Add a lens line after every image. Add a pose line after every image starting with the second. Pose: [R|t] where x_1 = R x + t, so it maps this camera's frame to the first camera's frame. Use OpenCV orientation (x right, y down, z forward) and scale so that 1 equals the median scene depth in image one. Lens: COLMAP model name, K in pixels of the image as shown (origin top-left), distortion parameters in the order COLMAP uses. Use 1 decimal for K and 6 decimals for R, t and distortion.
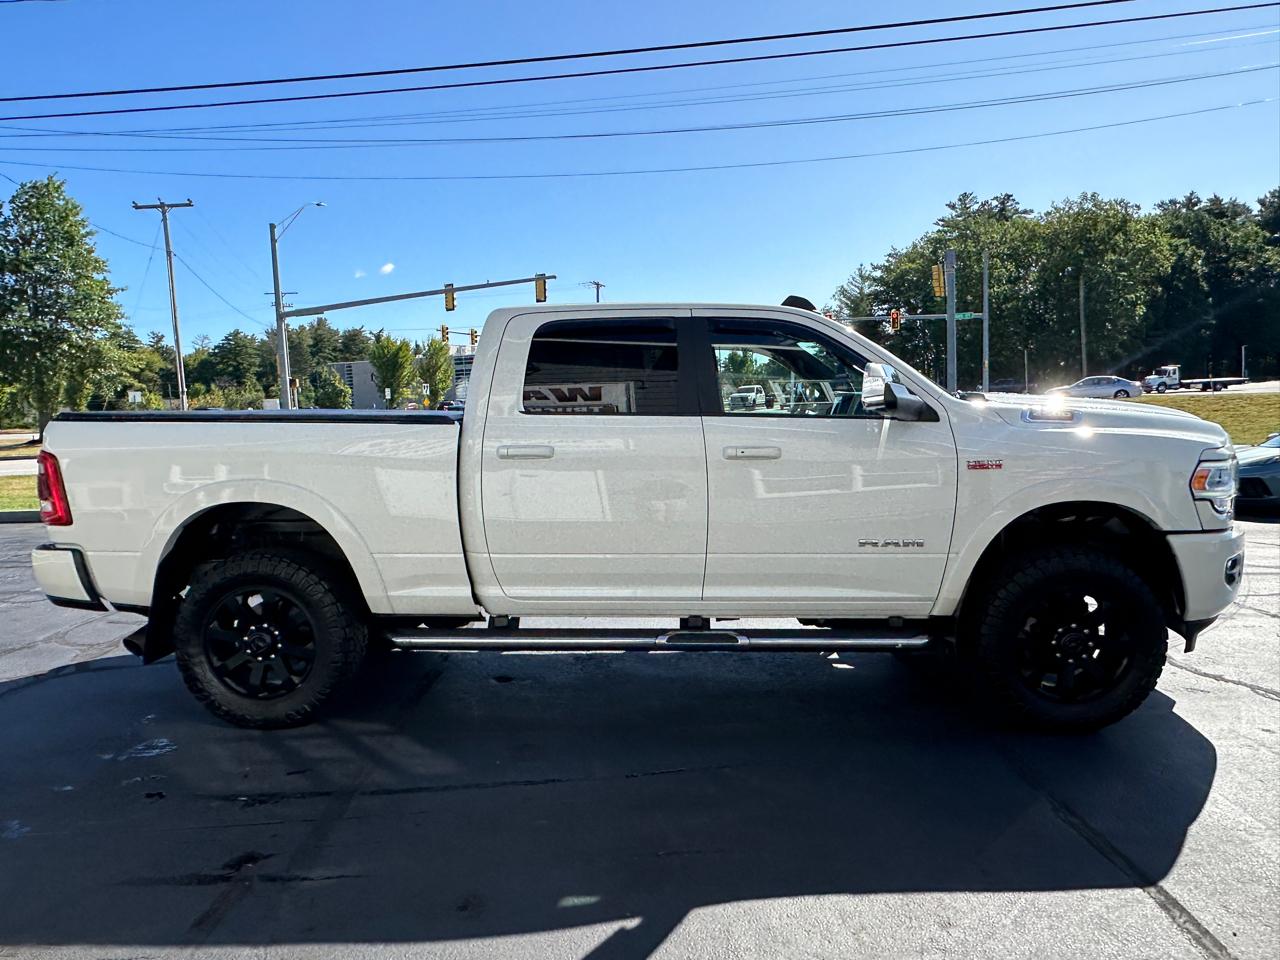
lens RADIAL K [[874.0, 0, 638.9], [0, 874.0, 486.1], [0, 0, 1]] dist [-0.002657, 0.002976]
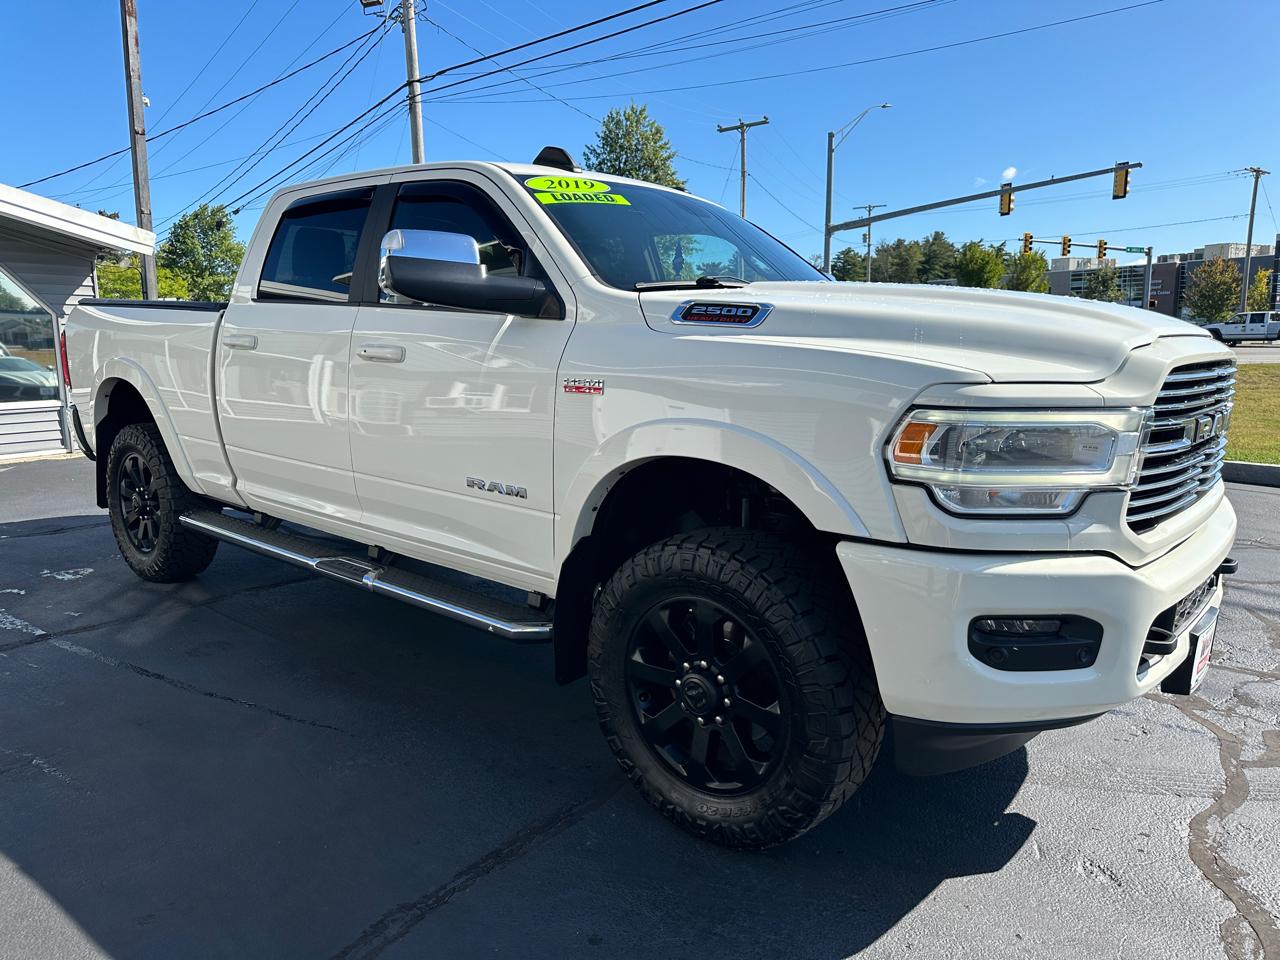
lens RADIAL K [[910.7, 0, 640.0], [0, 910.7, 480.0], [0, 0, 1]] dist [0.117889, -0.185282]
pose [[0.779923, 0.127316, -0.612790, 0.105307], [-0.083525, 0.991506, 0.099694, -0.003288], [0.620278, -0.026571, 0.783932, 0.060587]]
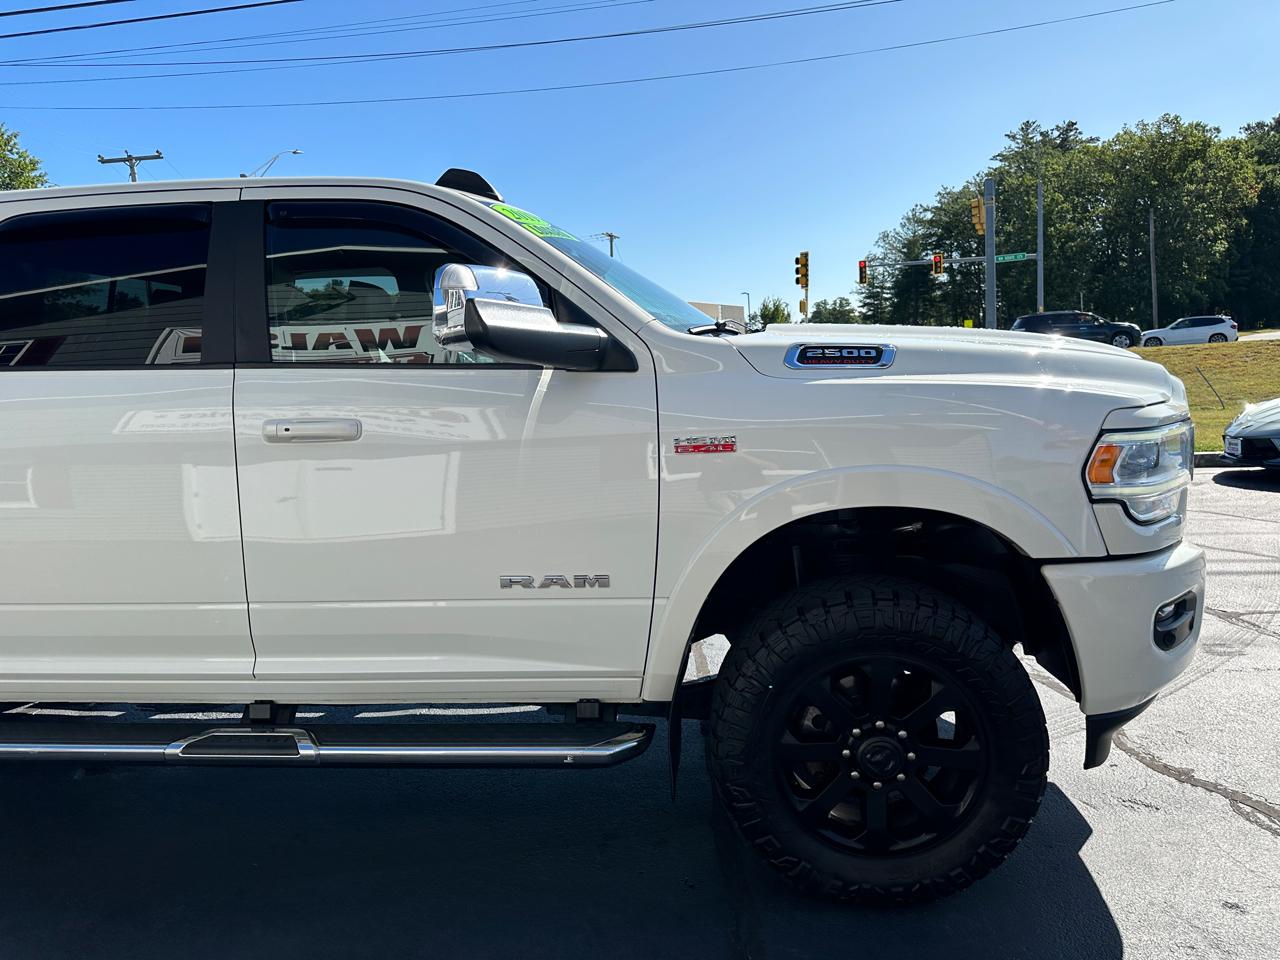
lens RADIAL K [[904.5, 0, 643.2], [0, 904.5, 477.2], [0, 0, 1]] dist [0.063077, -0.075365]
pose [[0.998677, -0.014968, -0.049197, 0.047340], [0.016415, 0.999441, 0.029134, -0.002630], [0.048734, -0.029903, 0.998364, 0.050861]]
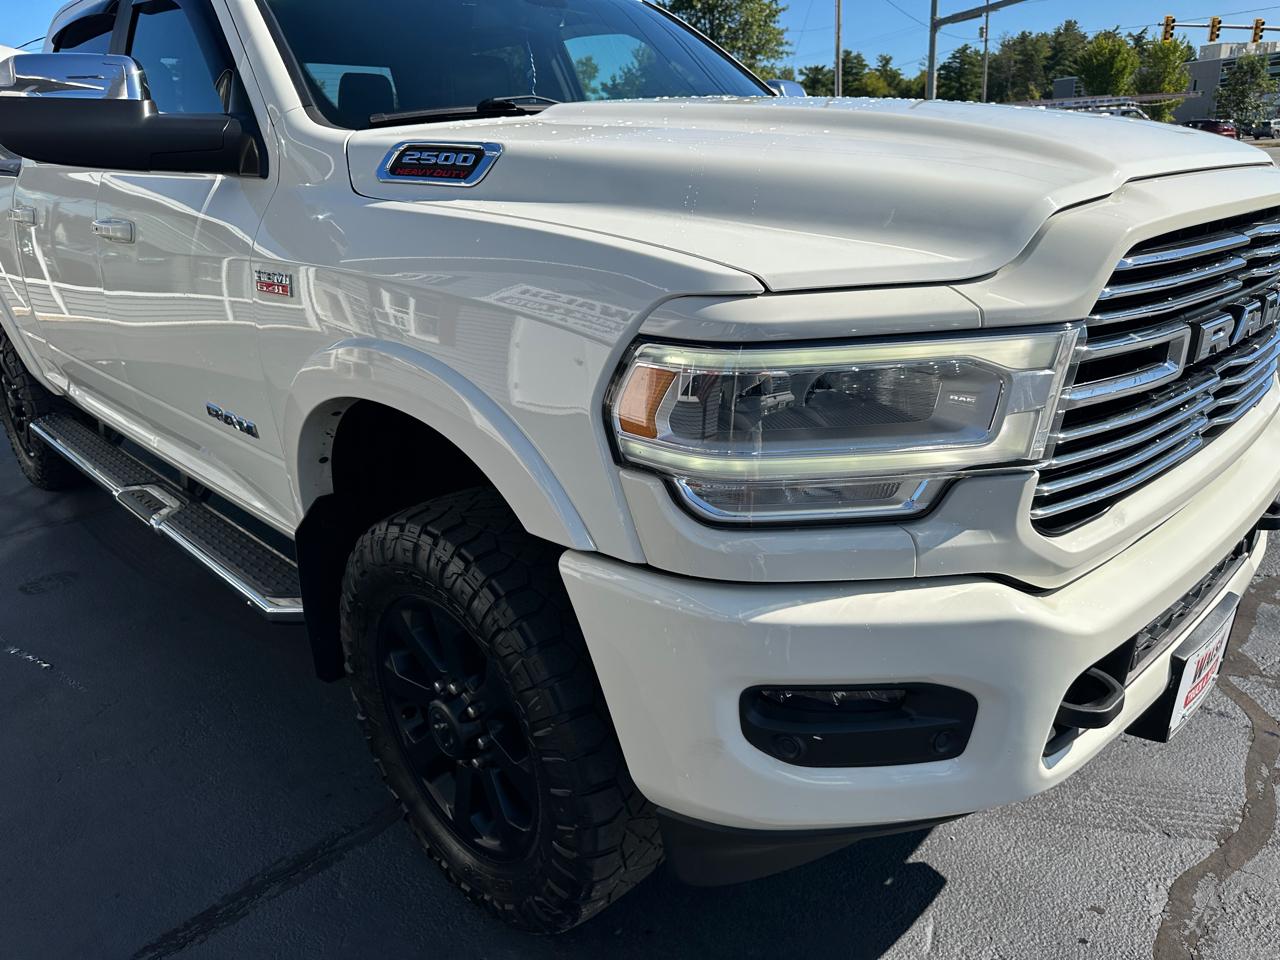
lens RADIAL K [[907.6, 0, 652.8], [0, 907.6, 491.3], [0, 0, 1]] dist [0.108641, -0.170220]
pose [[0.719345, 0.232791, -0.654486, 0.105592], [-0.043977, 0.955547, 0.291539, -0.008339], [0.693260, -0.180935, 0.697606, 0.097620]]
